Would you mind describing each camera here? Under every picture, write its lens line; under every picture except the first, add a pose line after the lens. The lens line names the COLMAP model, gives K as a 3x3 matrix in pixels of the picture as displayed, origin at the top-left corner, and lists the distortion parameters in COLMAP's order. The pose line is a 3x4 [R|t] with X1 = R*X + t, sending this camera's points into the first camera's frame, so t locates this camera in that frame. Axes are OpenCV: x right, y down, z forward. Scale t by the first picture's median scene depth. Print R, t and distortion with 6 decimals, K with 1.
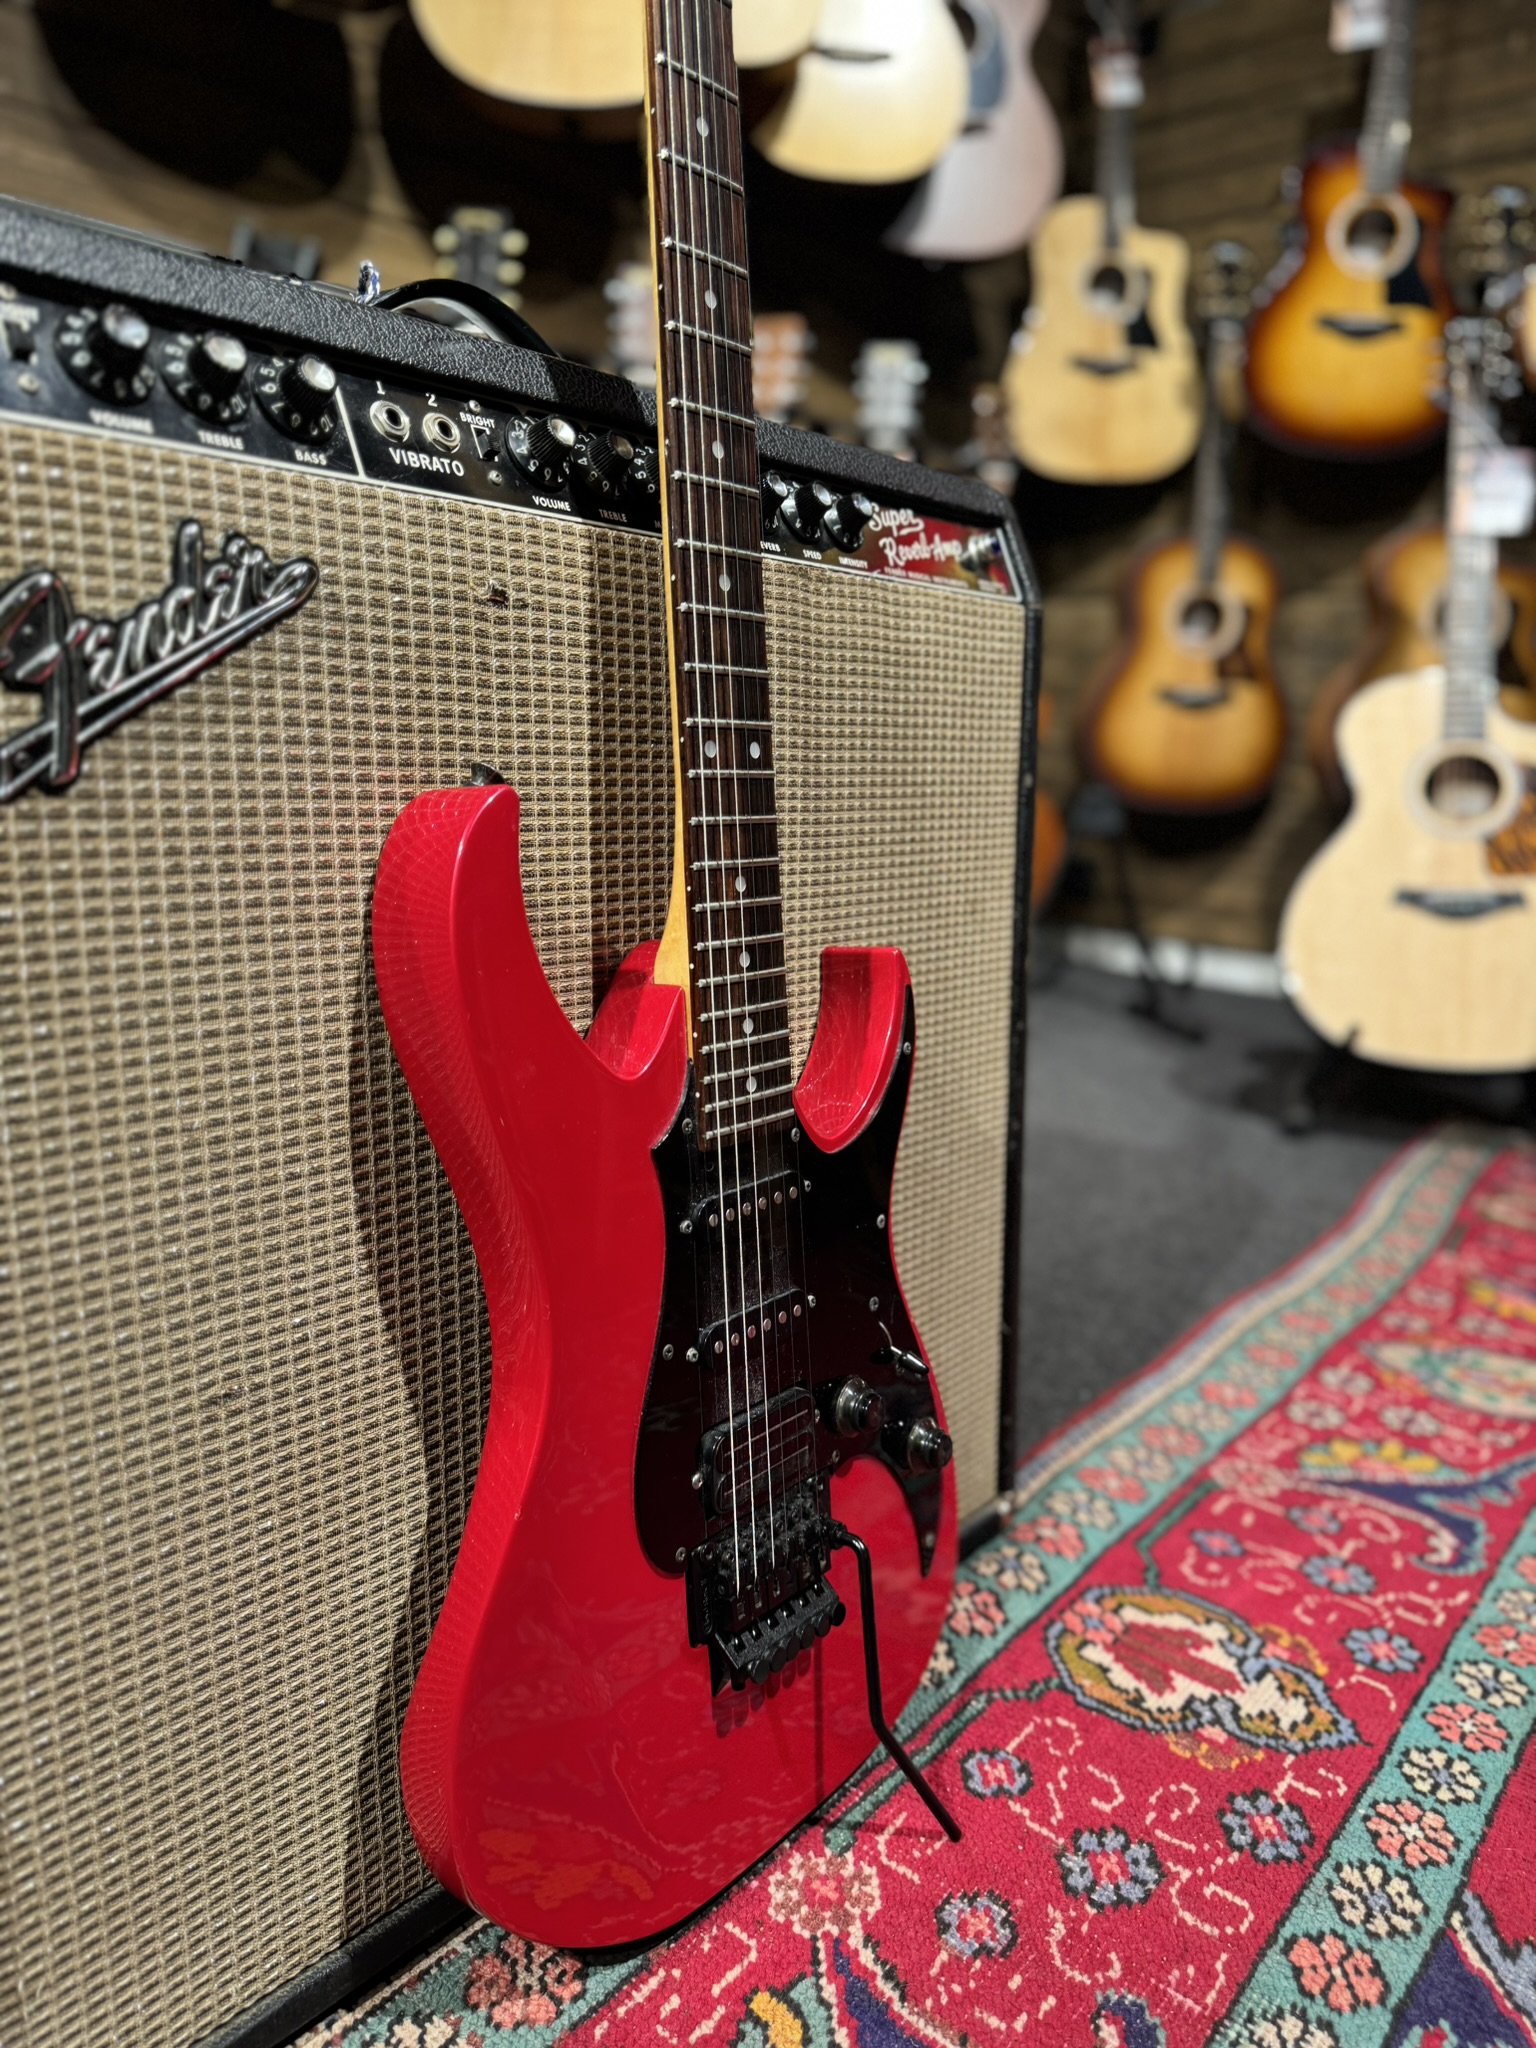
lens RADIAL K [[1465.0, 0, 768.0], [0, 1465.0, 1024.0], [0, 0, 1]] dist [-0.011525, -0.004910]
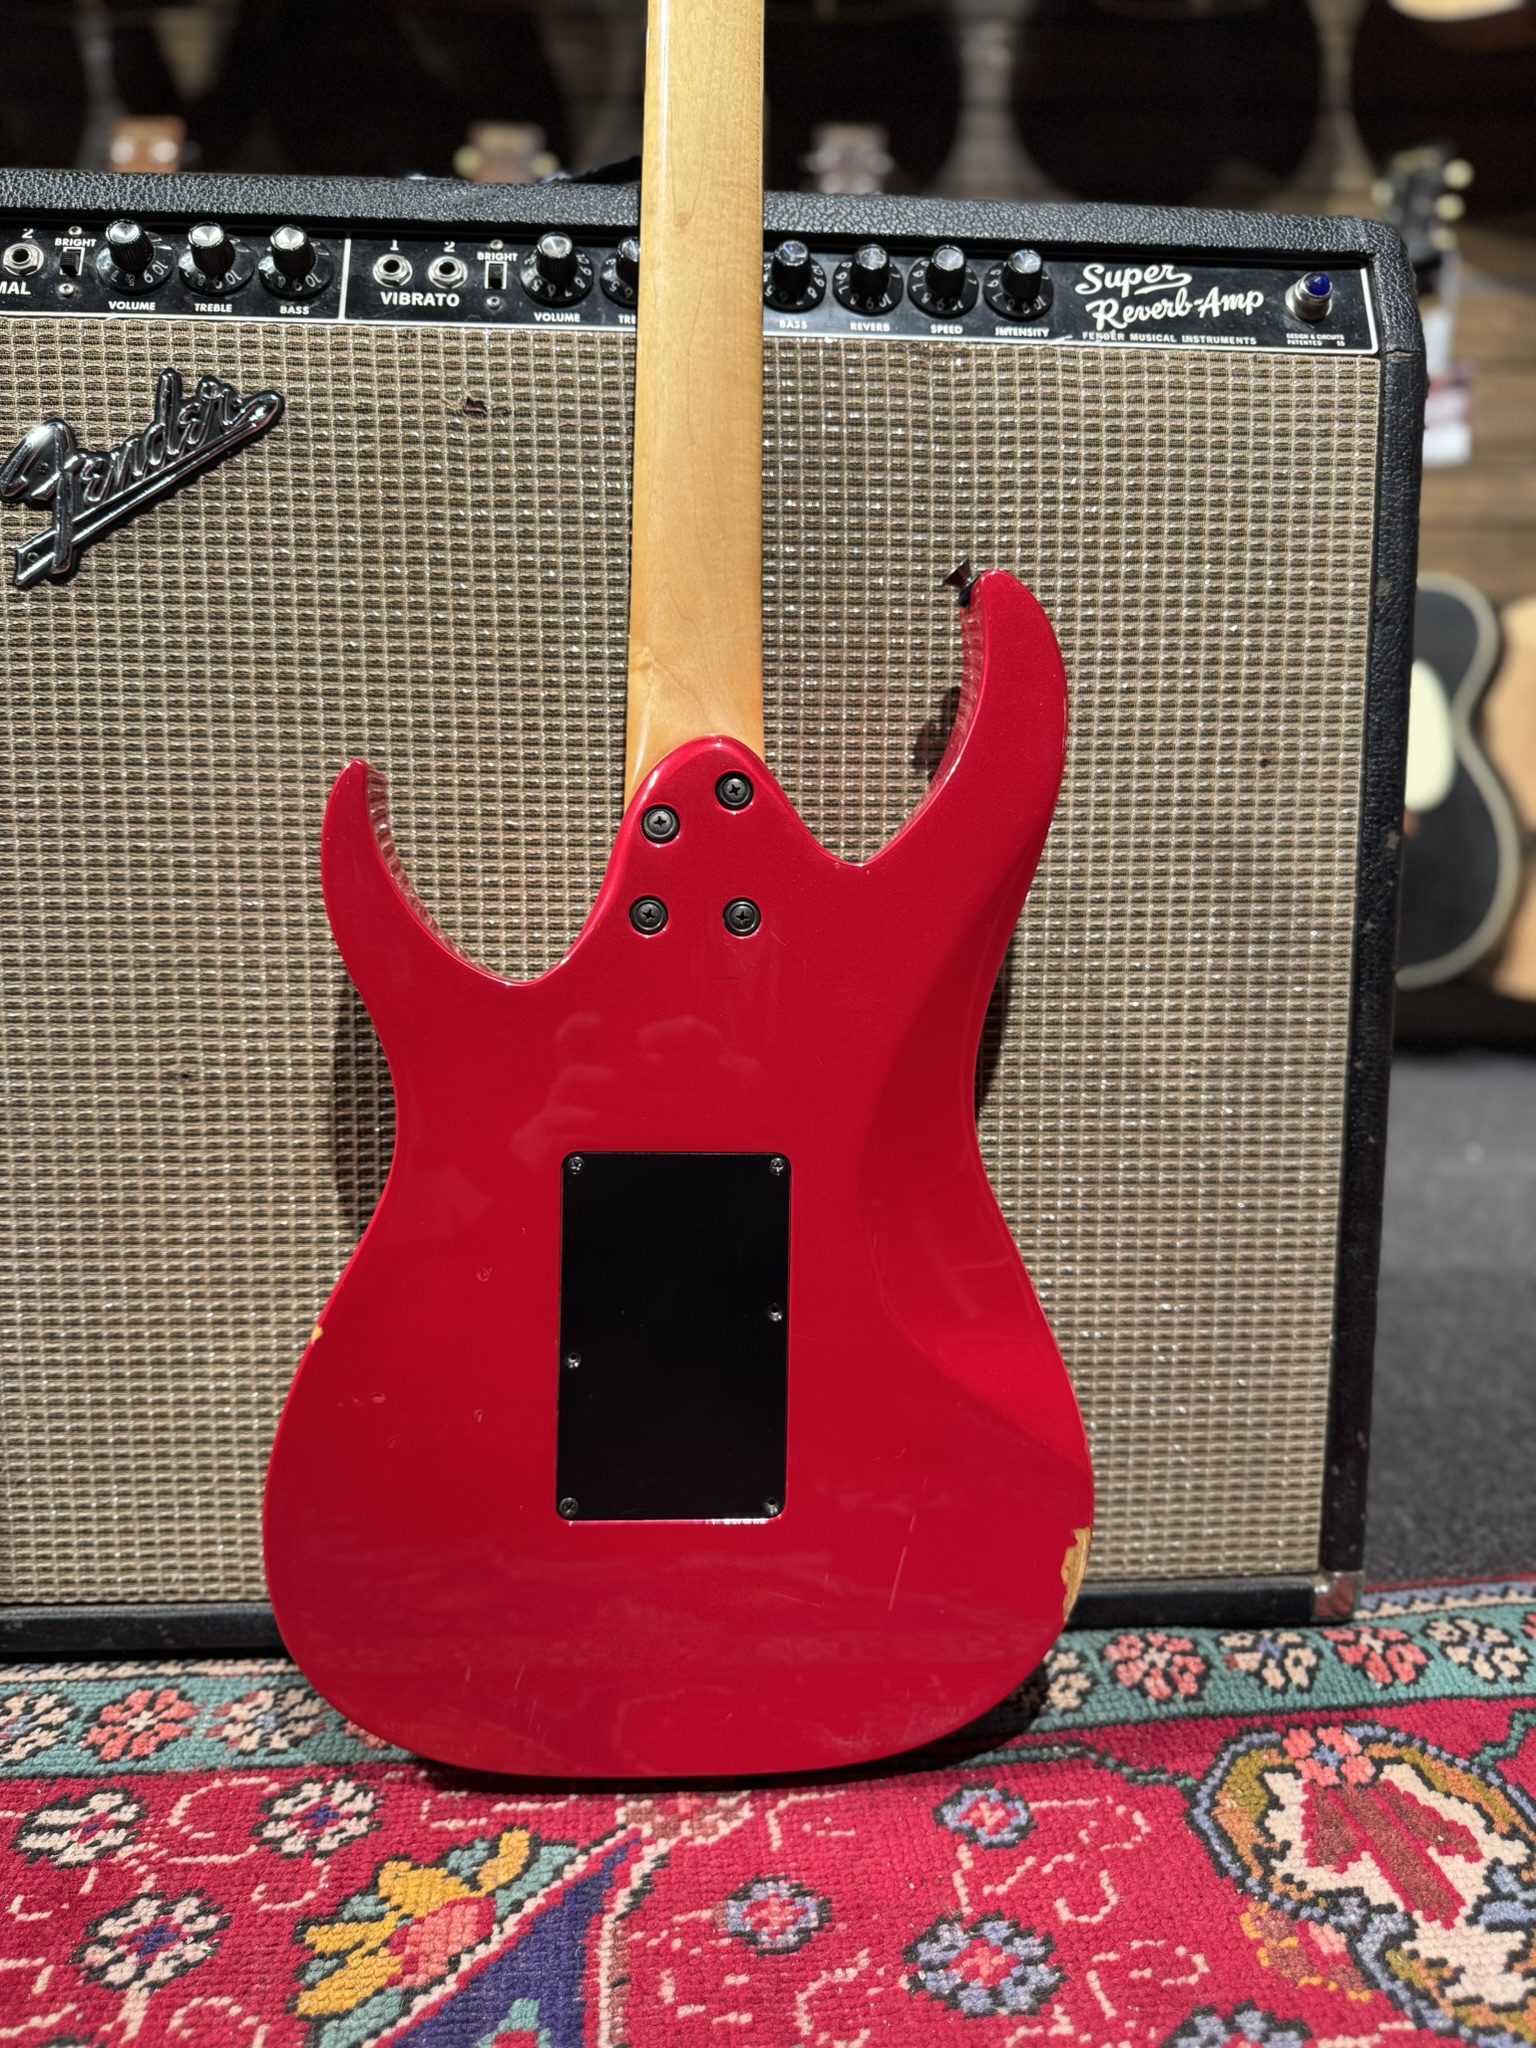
lens RADIAL K [[1473.4, 0, 766.3], [0, 1473.4, 1018.9], [0, 0, 1]] dist [-0.017006, -0.003302]
pose [[0.697426, 0.080670, -0.712102, 0.734366], [-0.120459, 0.992703, -0.005518, 0.131289], [0.706461, 0.089627, 0.702054, 0.399652]]
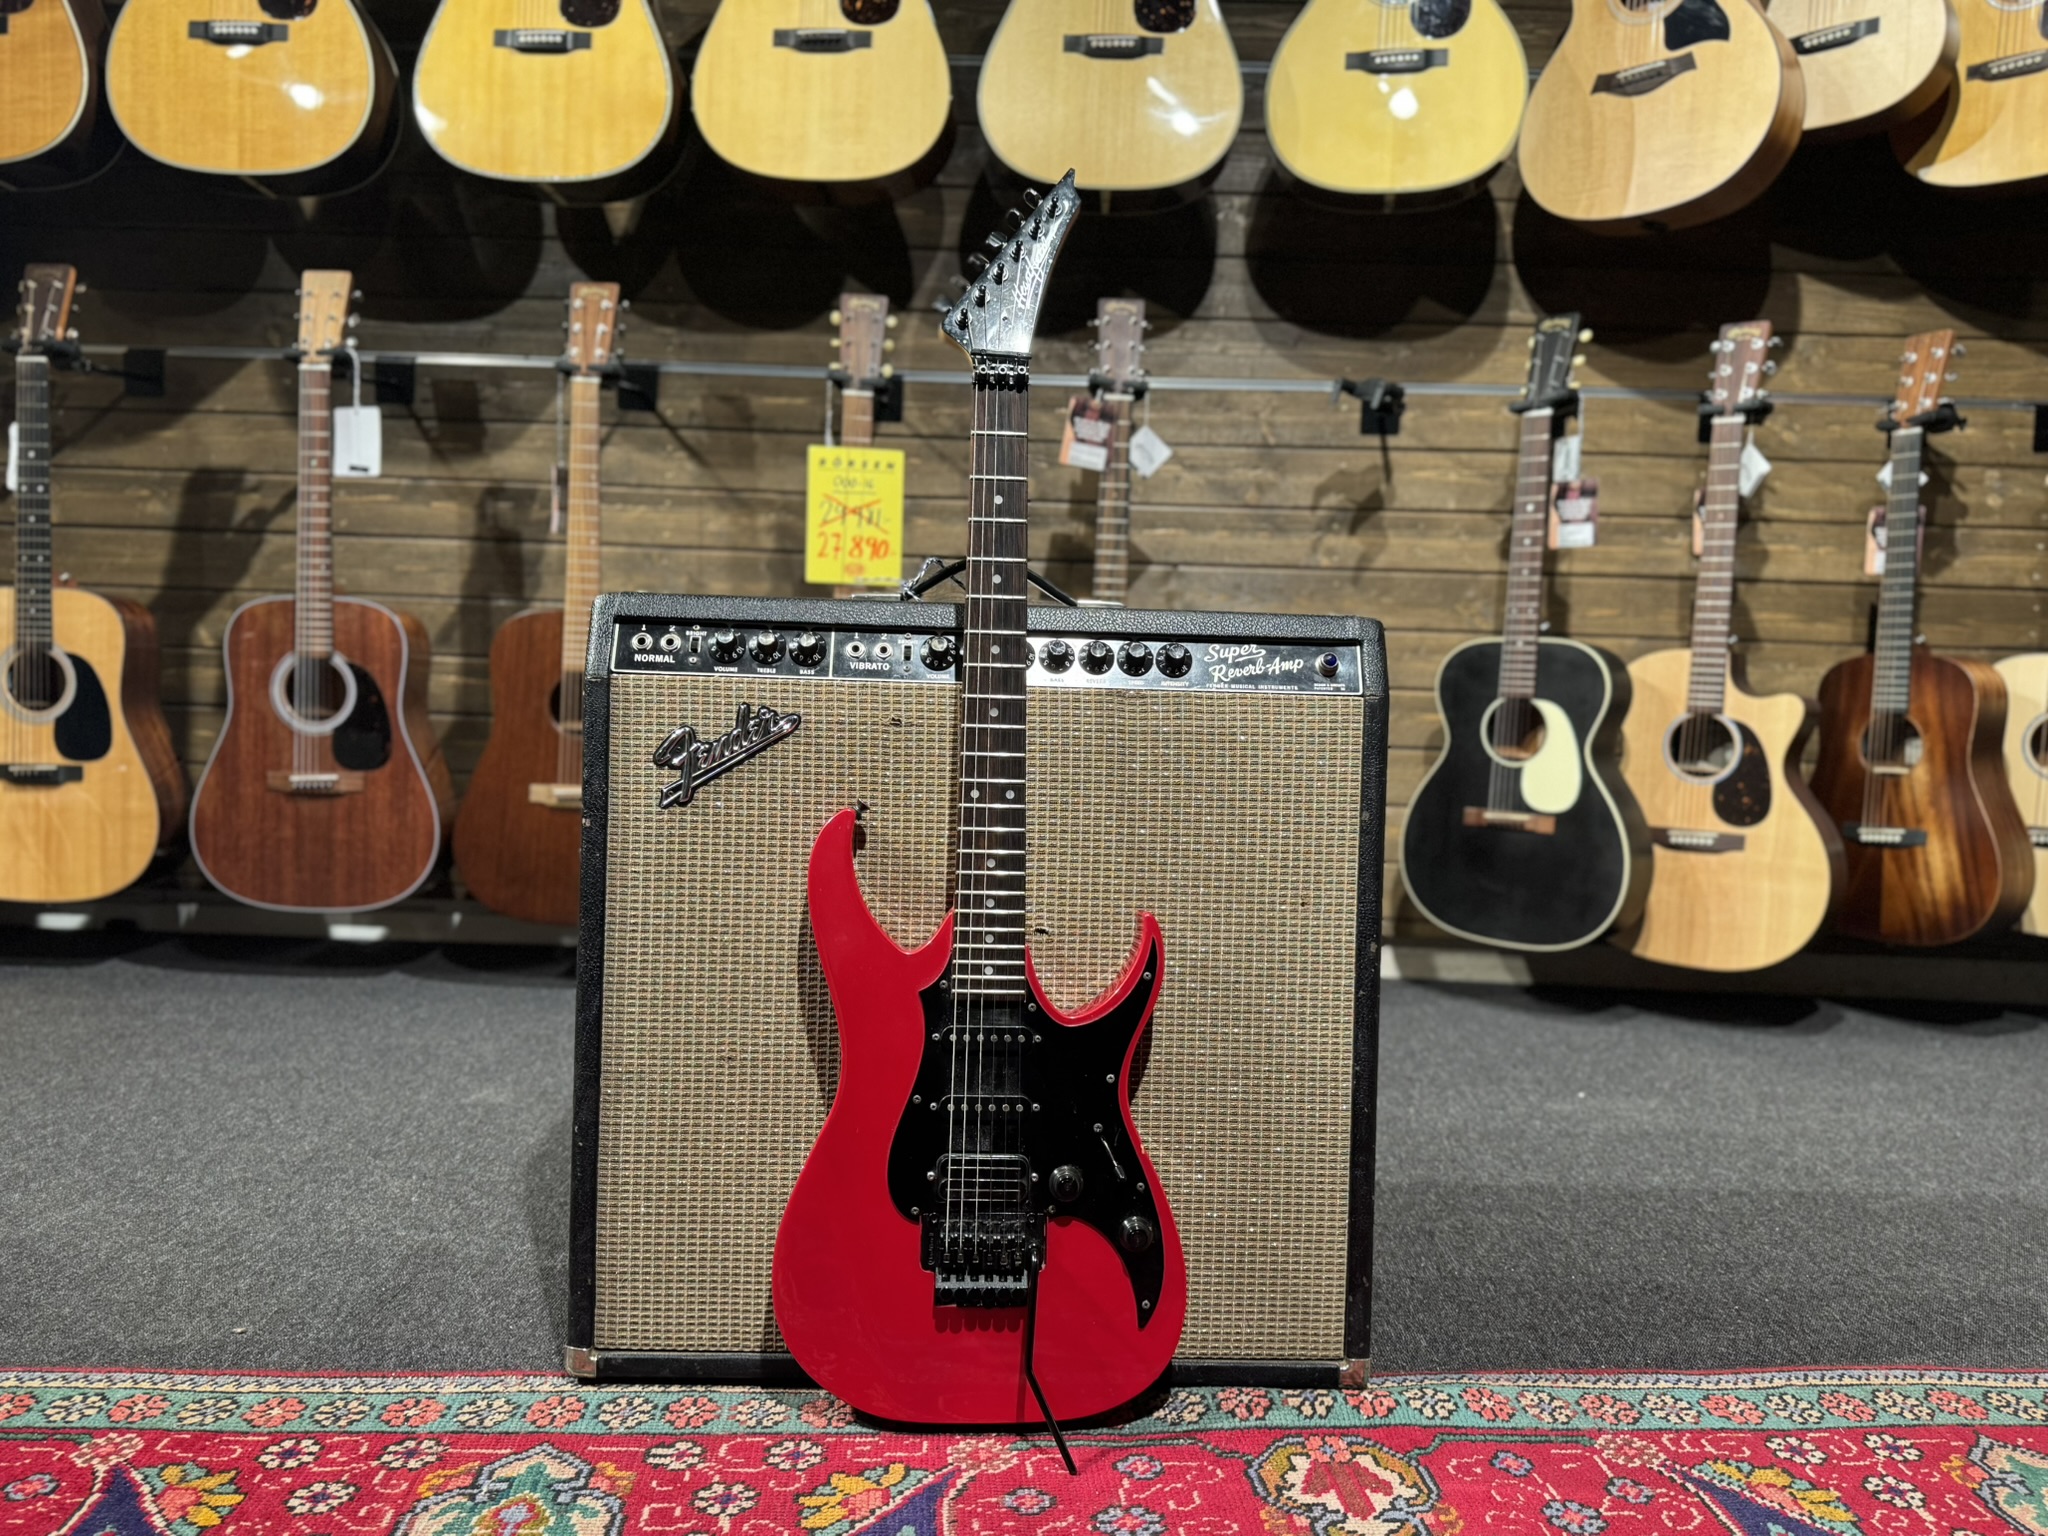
lens RADIAL K [[1487.8, 0, 1014.7], [0, 1487.8, 766.2], [0, 0, 1]] dist [0.111166, -0.244858]
pose [[0.678396, 0.031633, -0.734015, 1.458350], [-0.145402, 0.985092, -0.091931, -0.047720], [0.720164, 0.169093, 0.672882, -0.324391]]
